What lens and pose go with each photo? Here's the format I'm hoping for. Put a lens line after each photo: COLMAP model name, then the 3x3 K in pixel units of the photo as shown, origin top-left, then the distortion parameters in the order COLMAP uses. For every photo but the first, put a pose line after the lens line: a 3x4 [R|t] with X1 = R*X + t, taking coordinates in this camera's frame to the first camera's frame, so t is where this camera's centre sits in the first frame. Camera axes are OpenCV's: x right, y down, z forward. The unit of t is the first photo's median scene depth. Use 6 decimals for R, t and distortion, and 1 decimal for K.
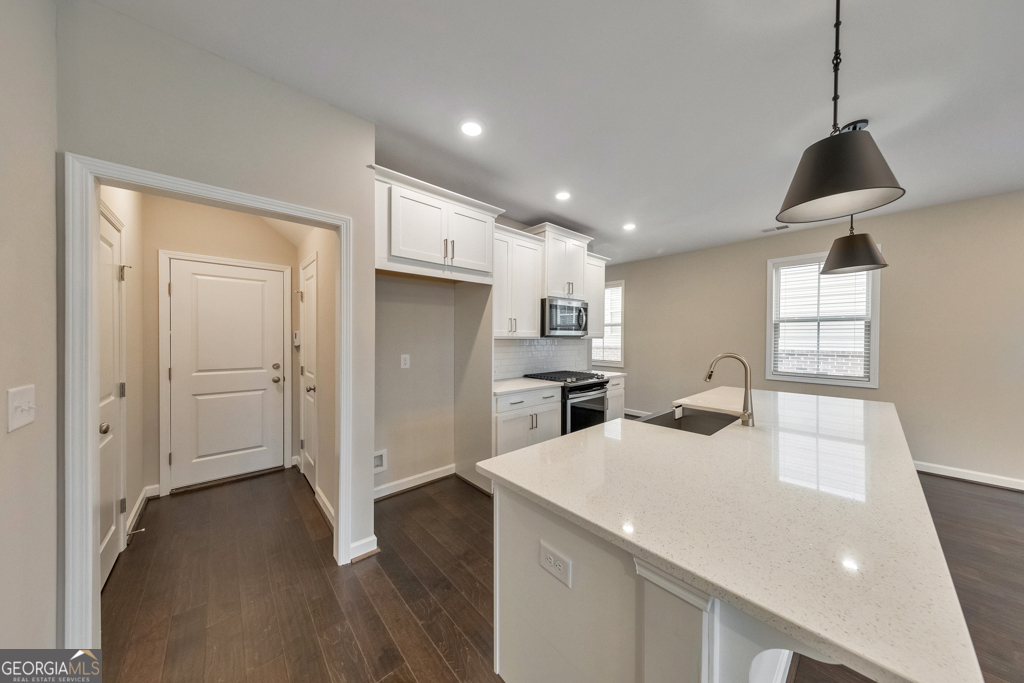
lens RADIAL K [[323.6, 0, 514.1], [0, 323.6, 340.8], [0, 0, 1]] dist [0.008187, -0.000200]
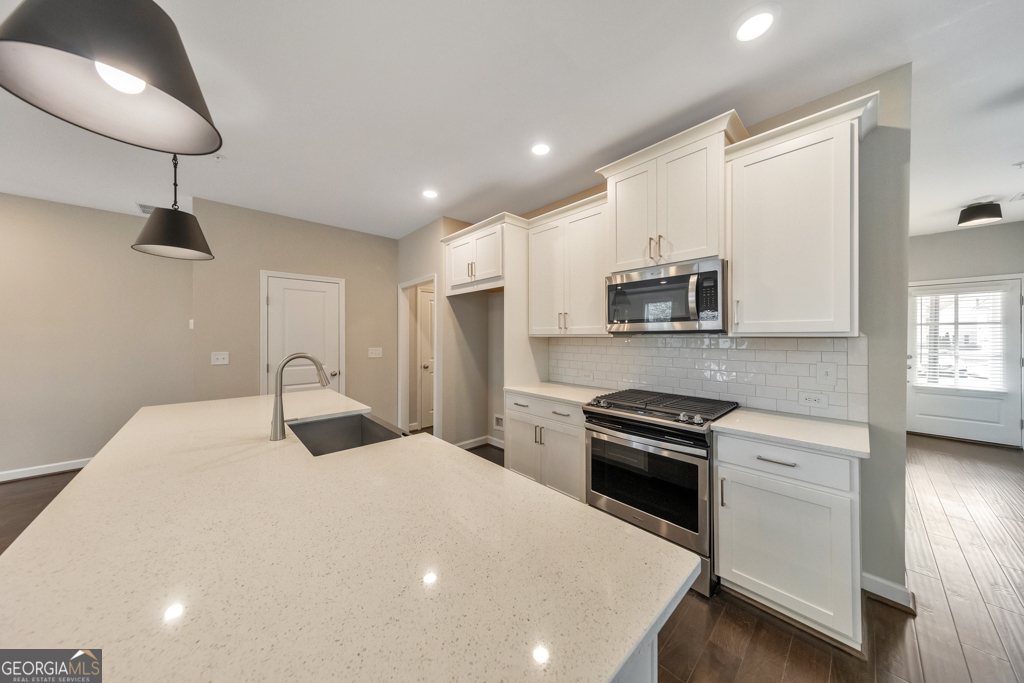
lens RADIAL K [[323.6, 0, 506.3], [0, 323.6, 339.4], [0, 0, 1]] dist [0.008187, -0.000200]
pose [[-0.000491, 0.007698, -0.999970, 0.831959], [-0.008197, 0.999937, 0.007702, -0.005559], [0.999966, 0.008200, -0.000428, 0.840143]]
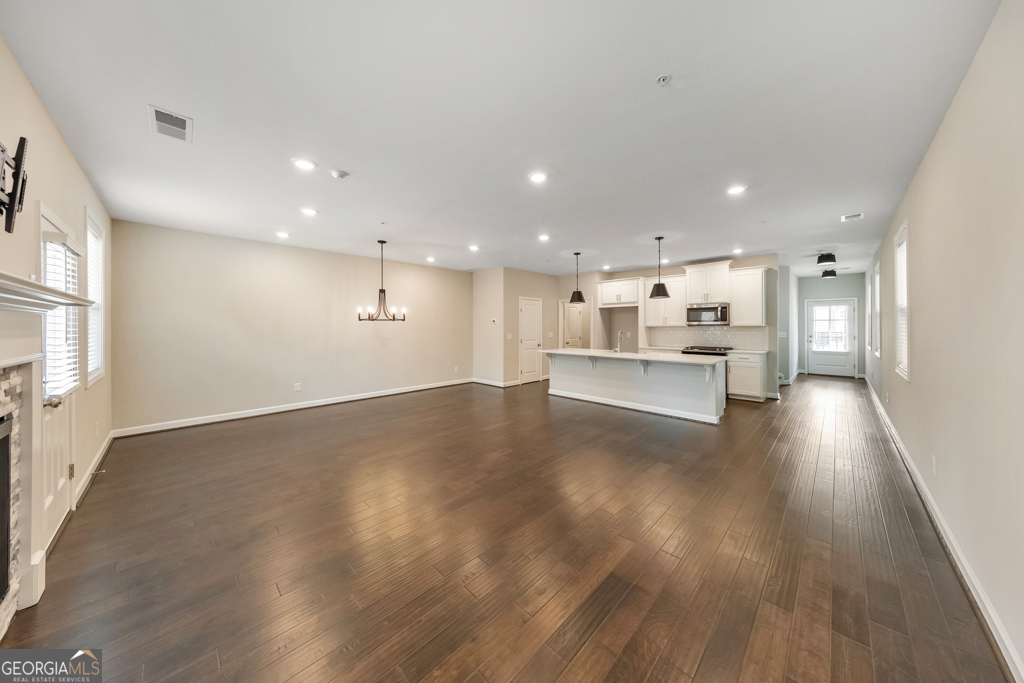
lens RADIAL K [[323.6, 0, 512.8], [0, 323.6, 327.4], [0, 0, 1]] dist [0.008187, -0.000200]
pose [[0.053174, -0.001060, -0.998585, 2.074813], [-0.006119, 0.999980, -0.001388, 0.007860], [0.998566, 0.006184, 0.053167, -0.128153]]
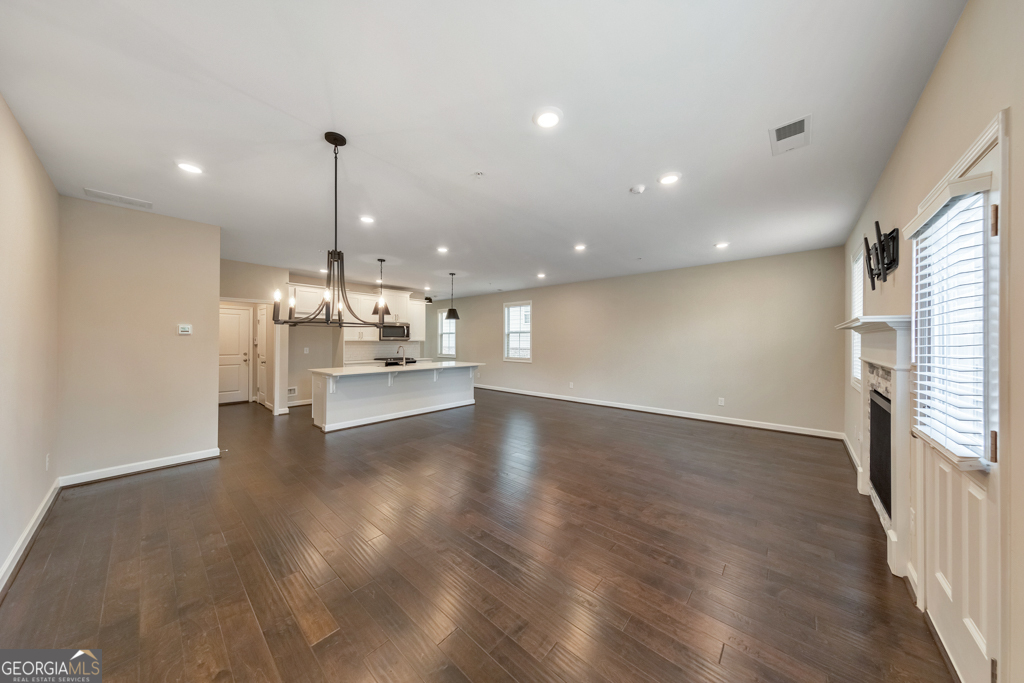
lens RADIAL K [[323.6, 0, 514.6], [0, 323.6, 341.1], [0, 0, 1]] dist [0.008187, -0.000200]
pose [[0.993277, 0.000228, 0.115758, 0.785938], [0.001156, 0.999929, -0.011890, 0.020597], [-0.115753, 0.011944, 0.993206, -1.340481]]
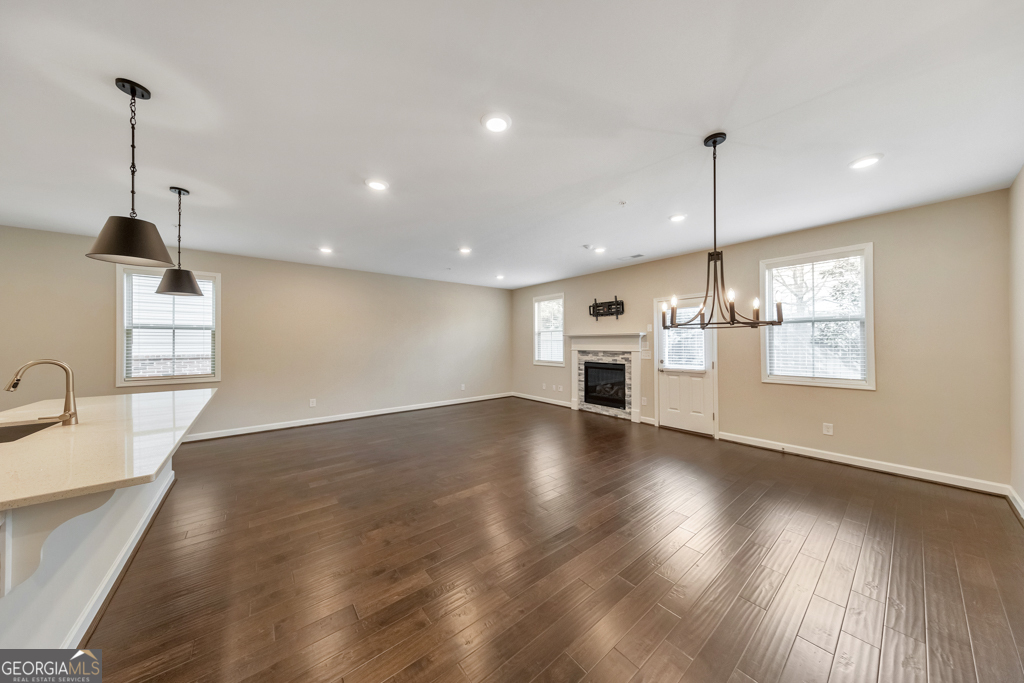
lens RADIAL K [[323.6, 0, 513.2], [0, 323.6, 341.0], [0, 0, 1]] dist [0.008187, -0.000200]
pose [[0.059183, 0.000818, 0.998247, -0.158428], [0.013915, 0.999902, -0.001644, 0.000771], [-0.998150, 0.013988, 0.059165, -0.298045]]
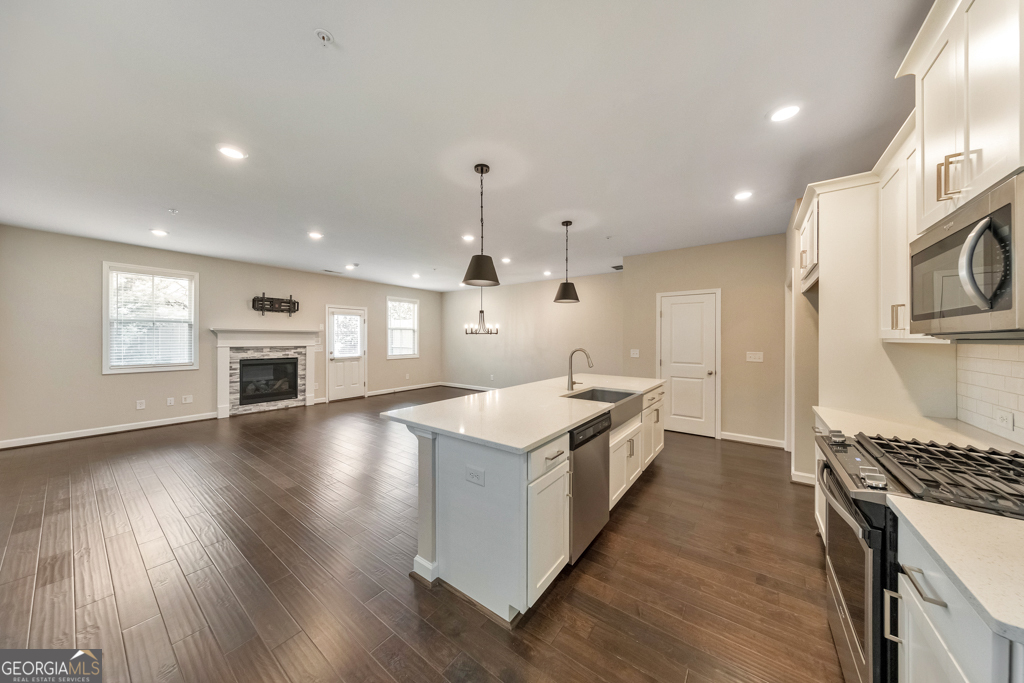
lens RADIAL K [[323.6, 0, 517.4], [0, 323.6, 339.8], [0, 0, 1]] dist [0.008187, -0.000200]
pose [[-0.977850, -0.007206, -0.209182, 0.716702], [-0.009661, 0.999896, 0.010718, -0.010375], [0.209083, 0.012502, -0.977818, 1.376651]]
